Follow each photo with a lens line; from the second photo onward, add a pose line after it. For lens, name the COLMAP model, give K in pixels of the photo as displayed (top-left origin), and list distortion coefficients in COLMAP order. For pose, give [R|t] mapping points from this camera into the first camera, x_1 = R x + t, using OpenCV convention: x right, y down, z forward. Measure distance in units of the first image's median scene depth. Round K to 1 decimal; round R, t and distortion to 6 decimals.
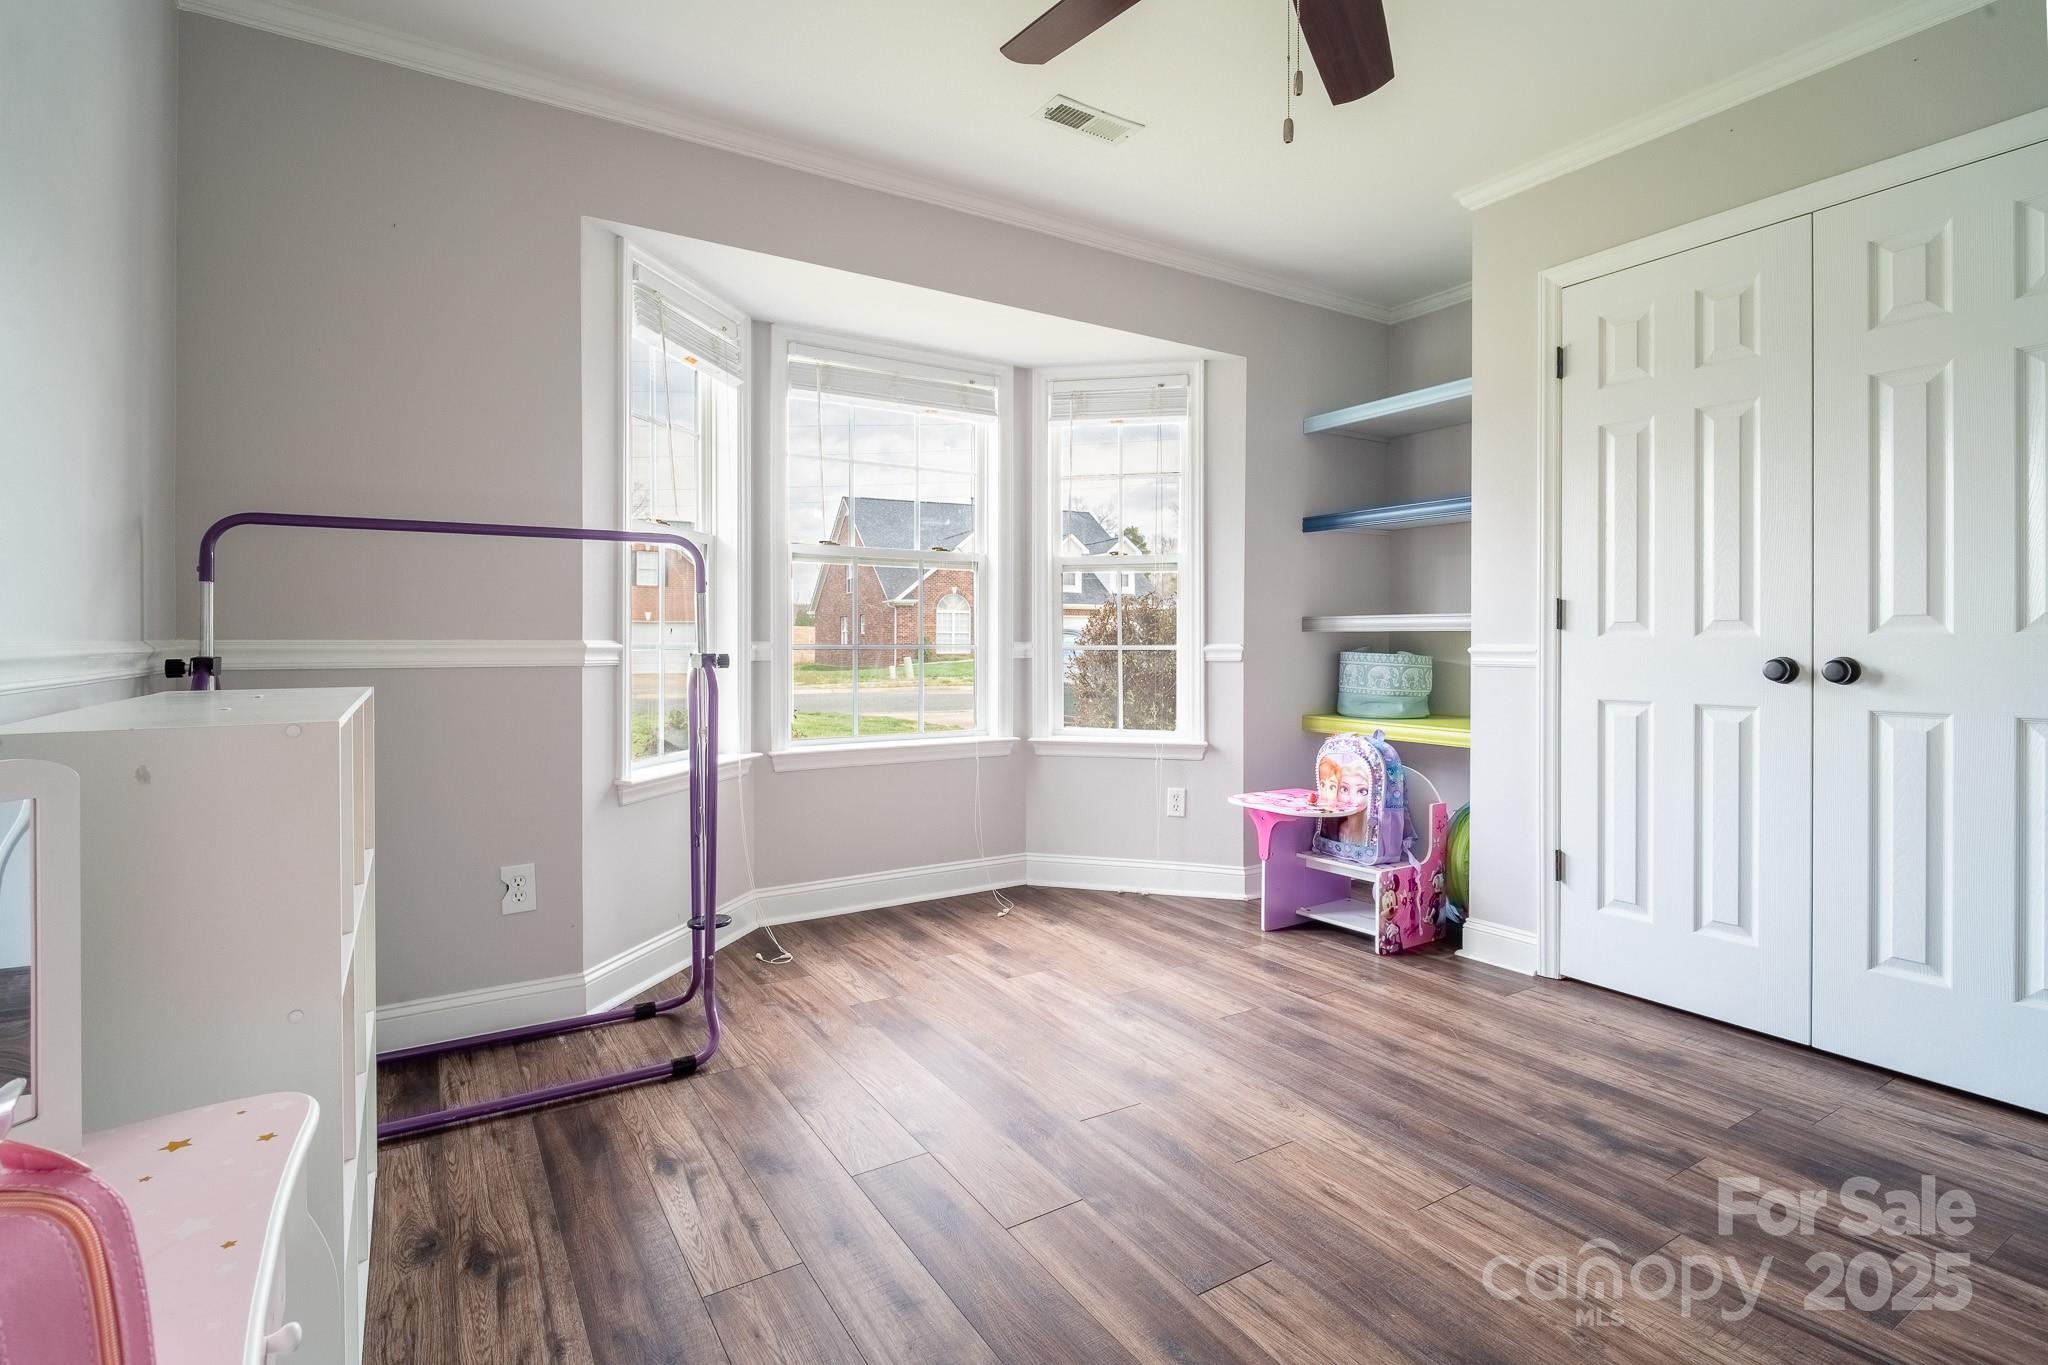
lens RADIAL K [[964.9, 0, 1041.2], [0, 964.9, 644.6], [0, 0, 1]] dist [-0.001535, -0.001754]
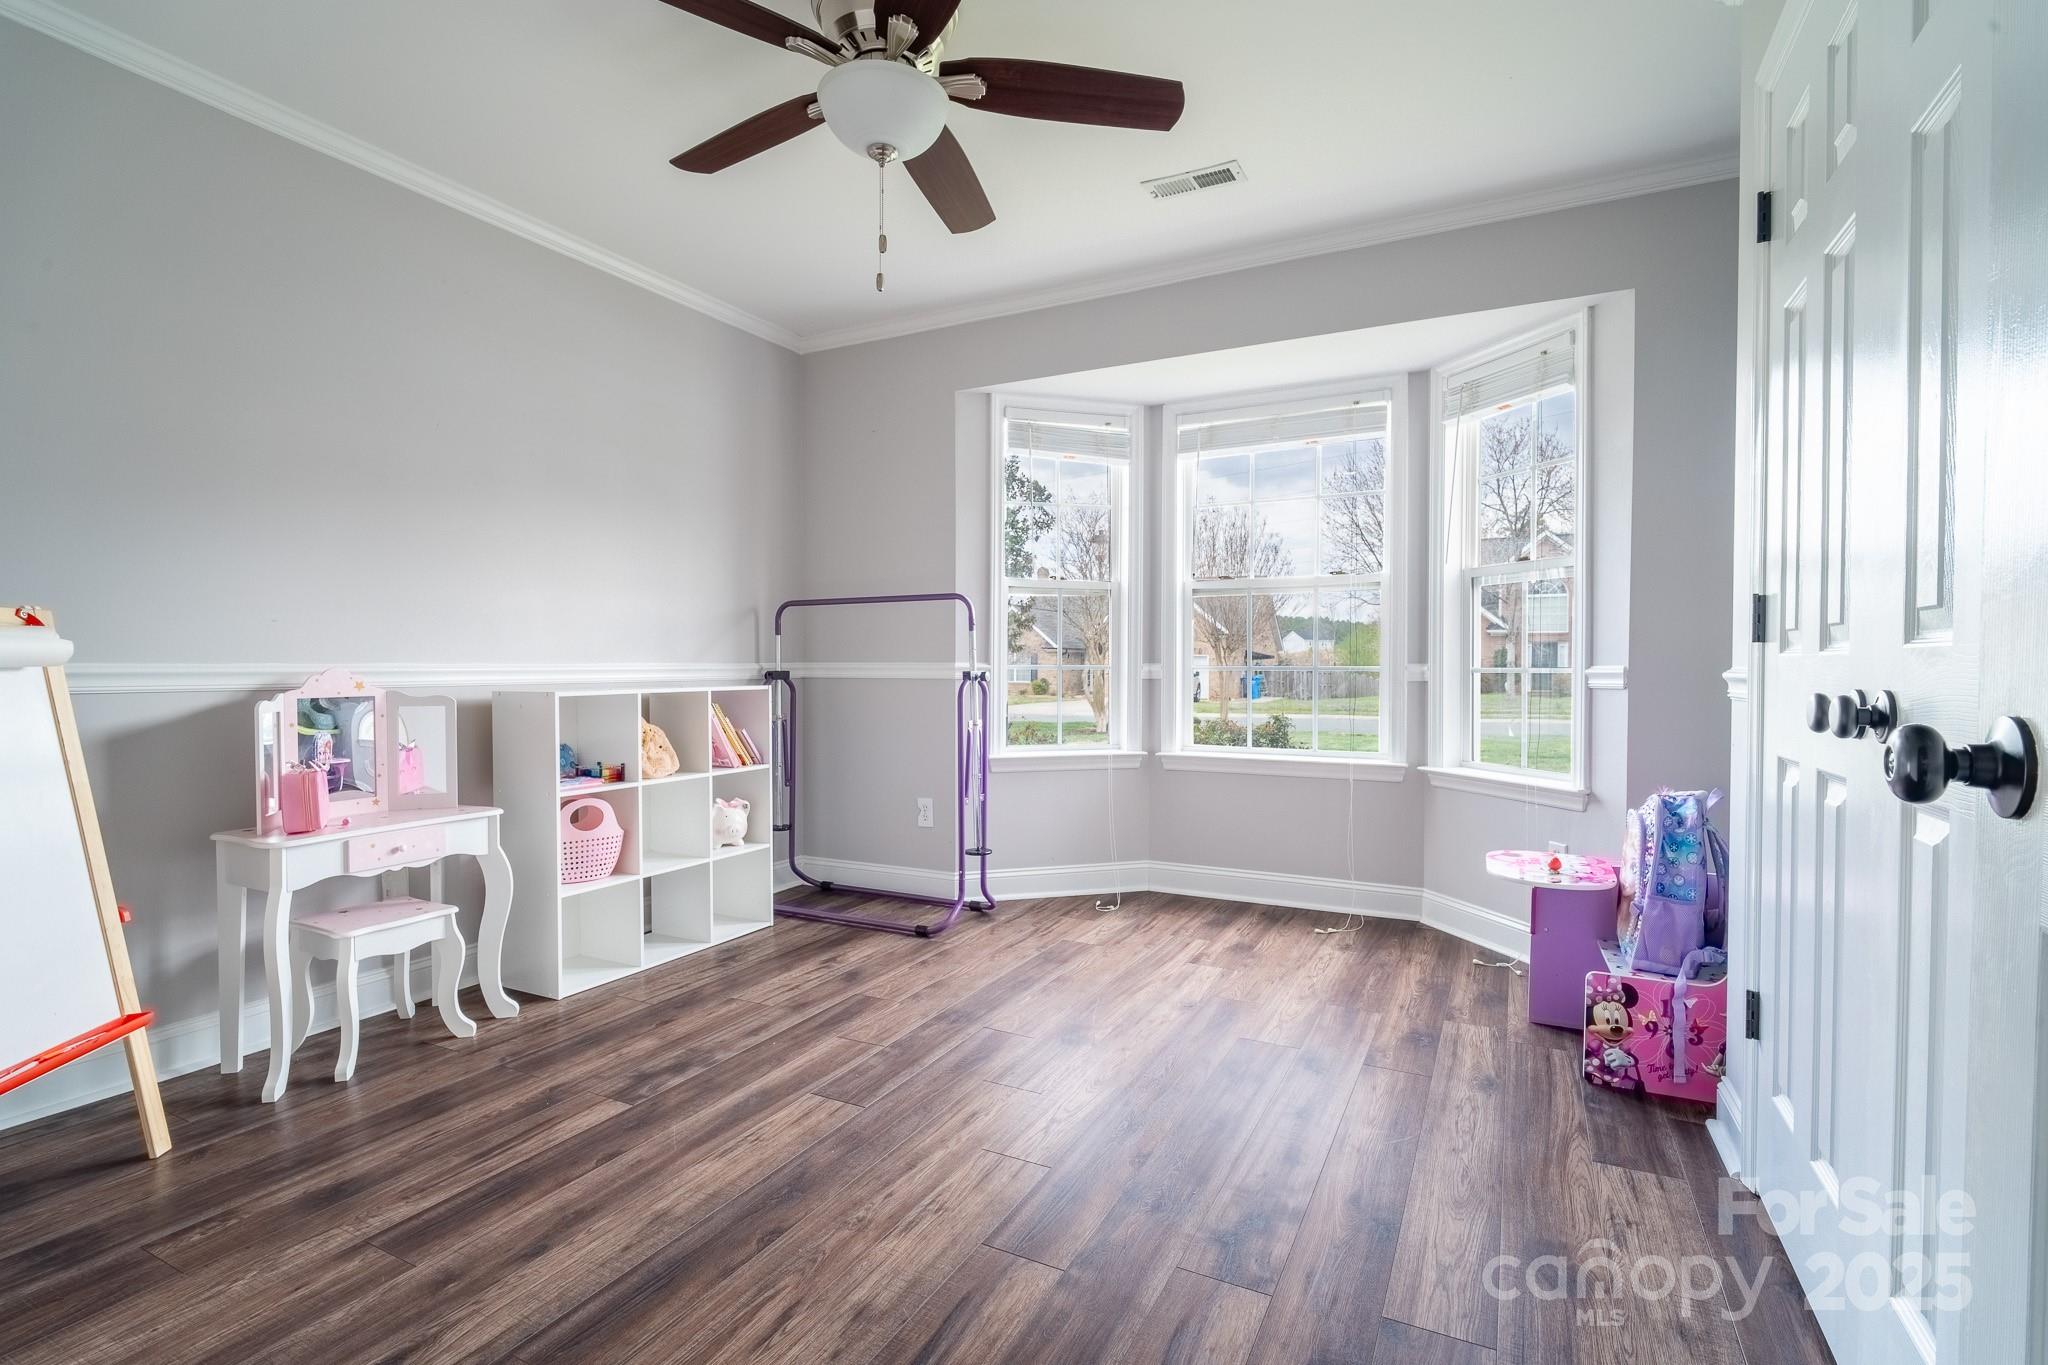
lens RADIAL K [[964.9, 0, 1030.0], [0, 964.9, 681.0], [0, 0, 1]] dist [-0.001535, -0.001754]
pose [[0.506510, 0.013831, -0.862123, 0.814946], [-0.002571, 0.999891, 0.014530, 0.001951], [0.862230, -0.005144, 0.506491, 0.265853]]
